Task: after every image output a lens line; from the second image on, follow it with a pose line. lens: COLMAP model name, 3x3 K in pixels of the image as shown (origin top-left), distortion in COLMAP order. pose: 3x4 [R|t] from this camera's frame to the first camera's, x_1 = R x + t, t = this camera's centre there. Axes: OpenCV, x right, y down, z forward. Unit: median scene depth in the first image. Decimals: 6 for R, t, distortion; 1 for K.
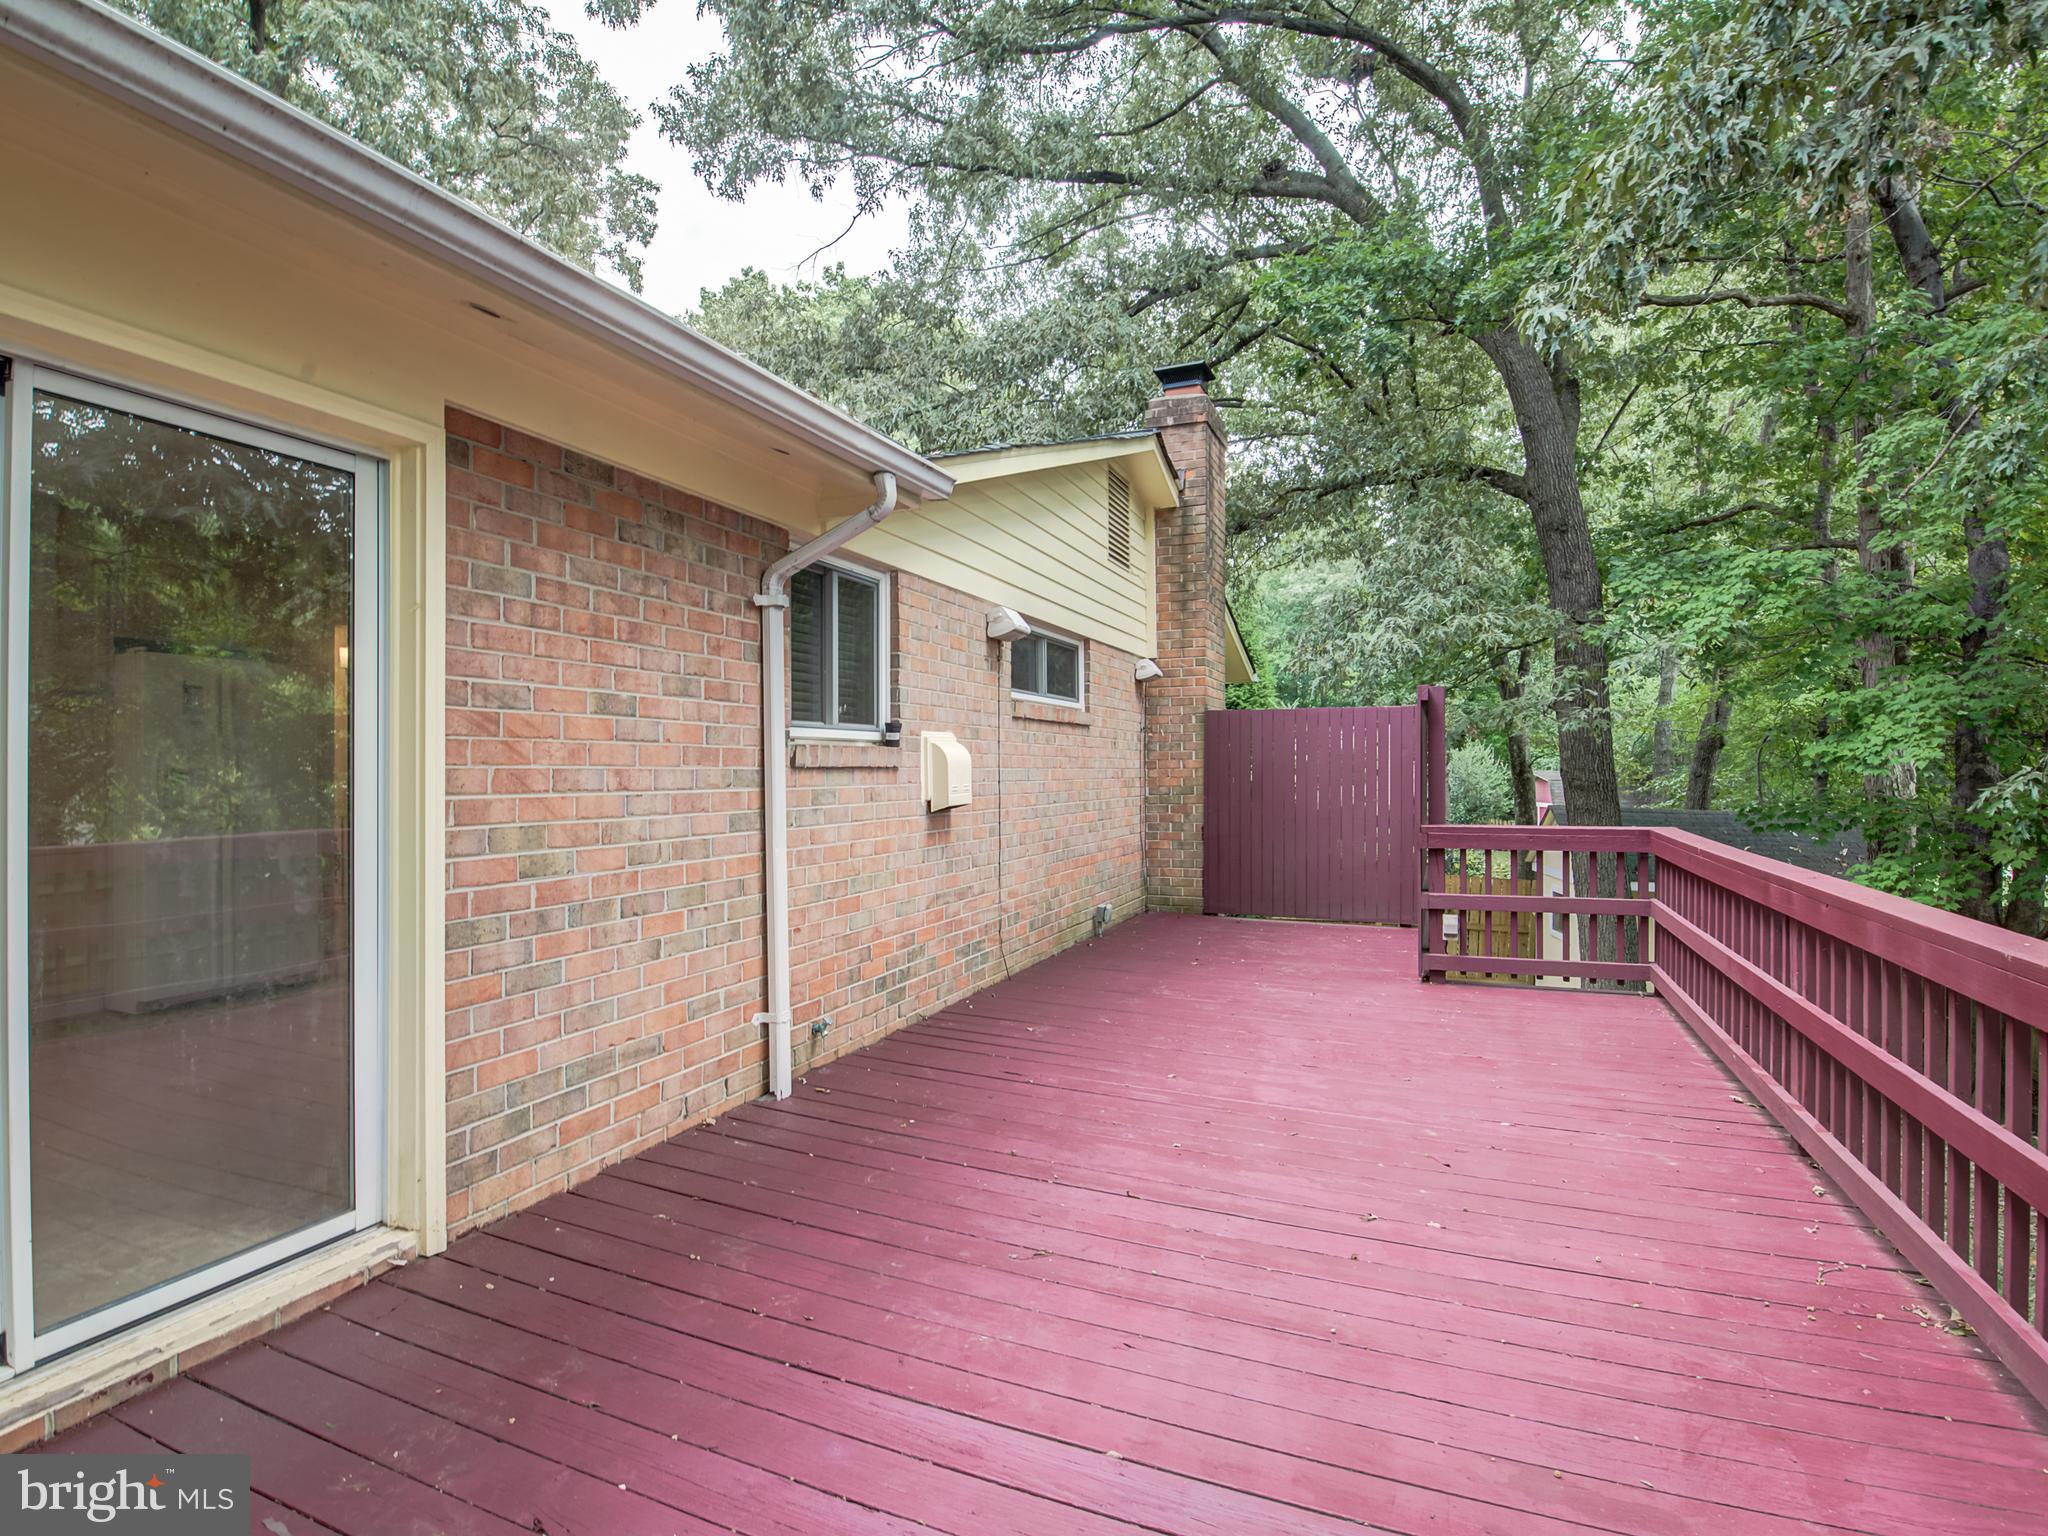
lens RADIAL K [[1011.5, 0, 1006.9], [0, 1011.5, 764.3], [0, 0, 1]] dist [0.001482, -0.013059]
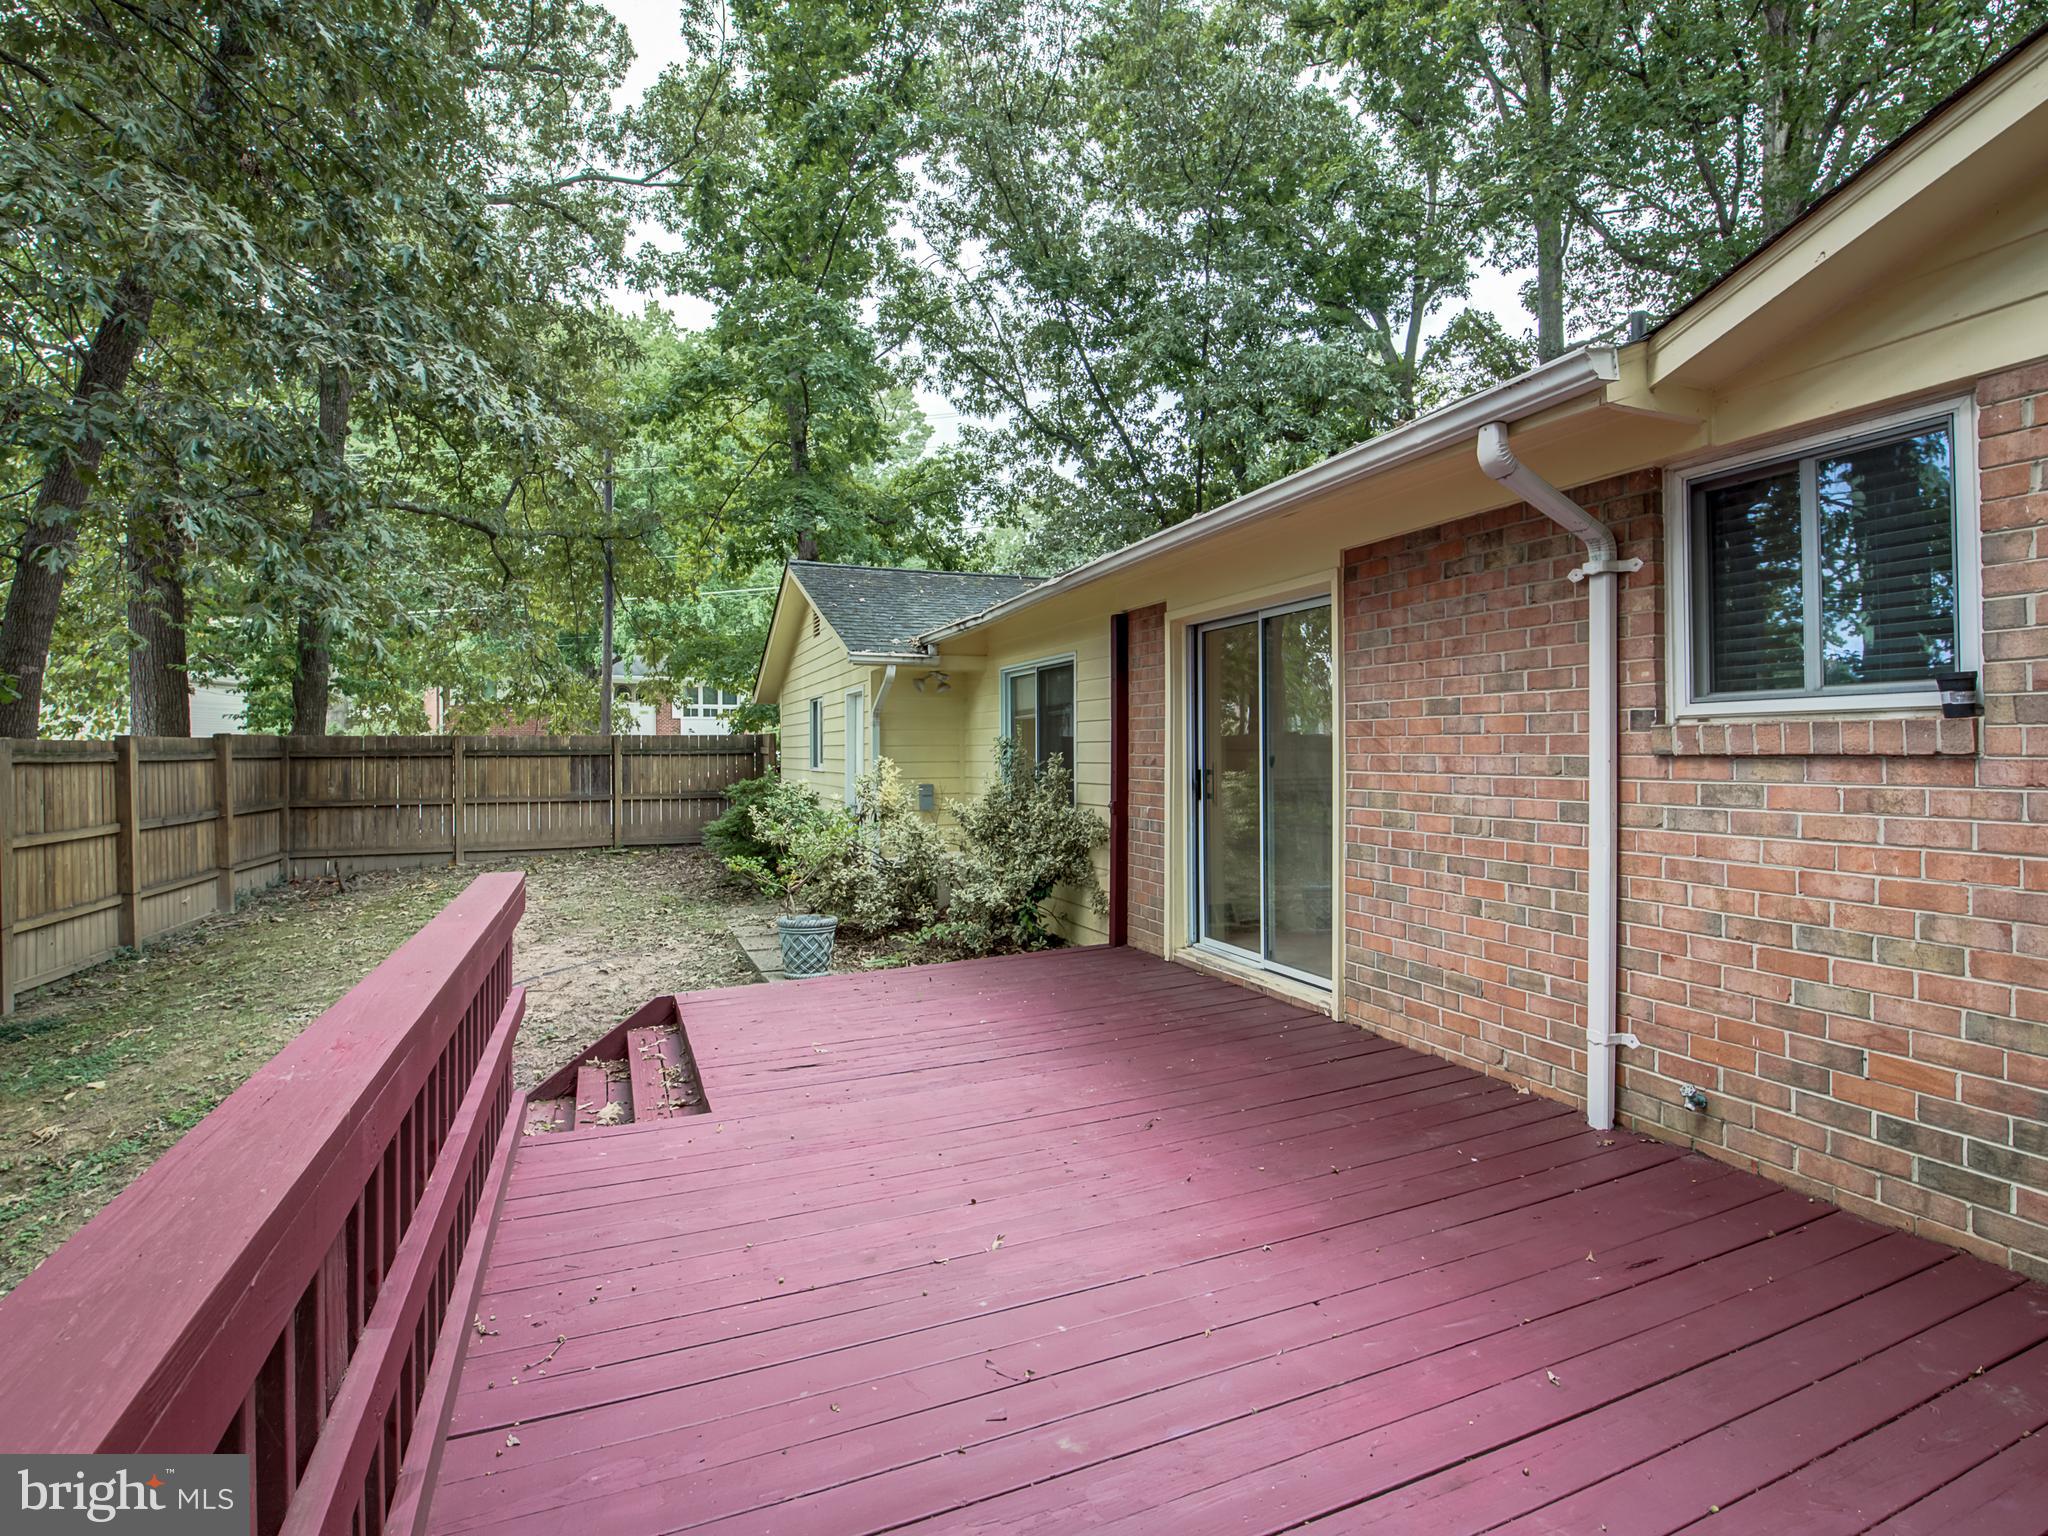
lens RADIAL K [[1011.5, 0, 1006.9], [0, 1011.5, 764.3], [0, 0, 1]] dist [0.001482, -0.013059]
pose [[-0.716649, 0.008178, -0.697386, 0.896325], [0.003718, 0.999962, 0.007905, 0.002656], [0.697424, 0.003073, -0.716652, 1.496430]]
